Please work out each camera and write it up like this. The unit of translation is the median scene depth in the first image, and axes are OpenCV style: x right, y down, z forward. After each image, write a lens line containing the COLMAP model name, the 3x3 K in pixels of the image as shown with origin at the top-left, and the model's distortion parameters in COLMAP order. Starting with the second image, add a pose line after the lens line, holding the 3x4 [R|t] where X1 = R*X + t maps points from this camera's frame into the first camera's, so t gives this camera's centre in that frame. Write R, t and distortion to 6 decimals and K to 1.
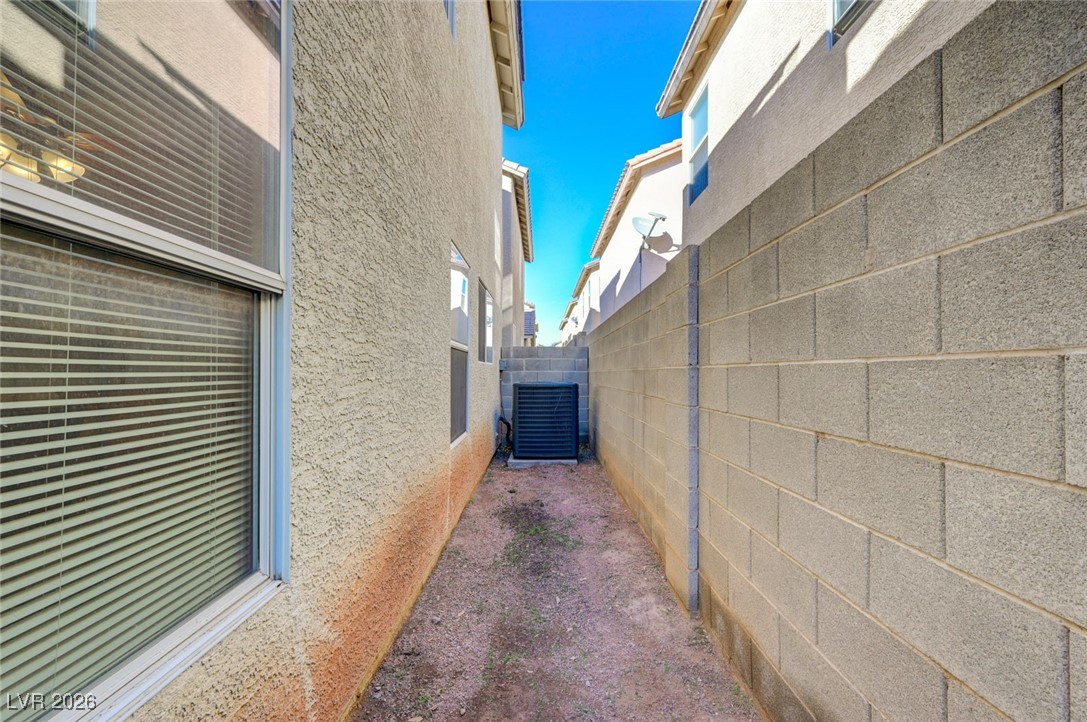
lens RADIAL K [[457.0, 0, 544.7], [0, 457.0, 368.7], [0, 0, 1]] dist [-0.002071, 0.000132]
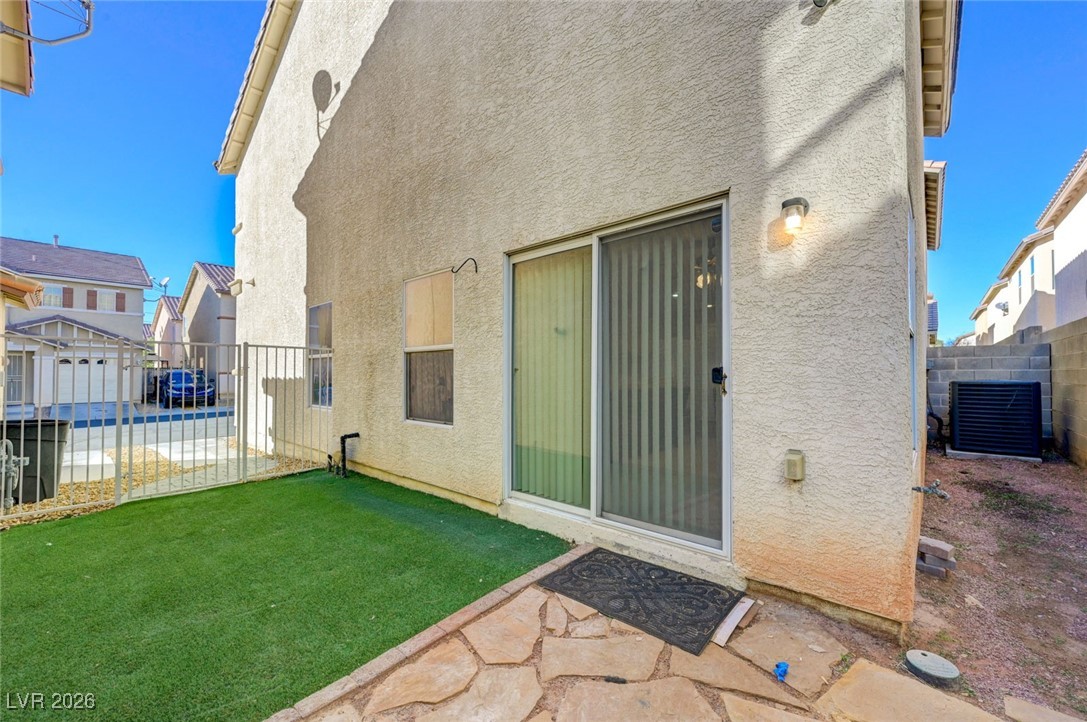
lens RADIAL K [[431.2, 0, 543.1], [0, 431.2, 368.0], [0, 0, 1]] dist [0.003158, 0.000130]
pose [[0.741119, -0.010095, -0.671297, -0.080826], [0.006817, 0.999949, -0.007511, 0.001626], [0.671339, 0.000990, 0.741150, -0.354734]]
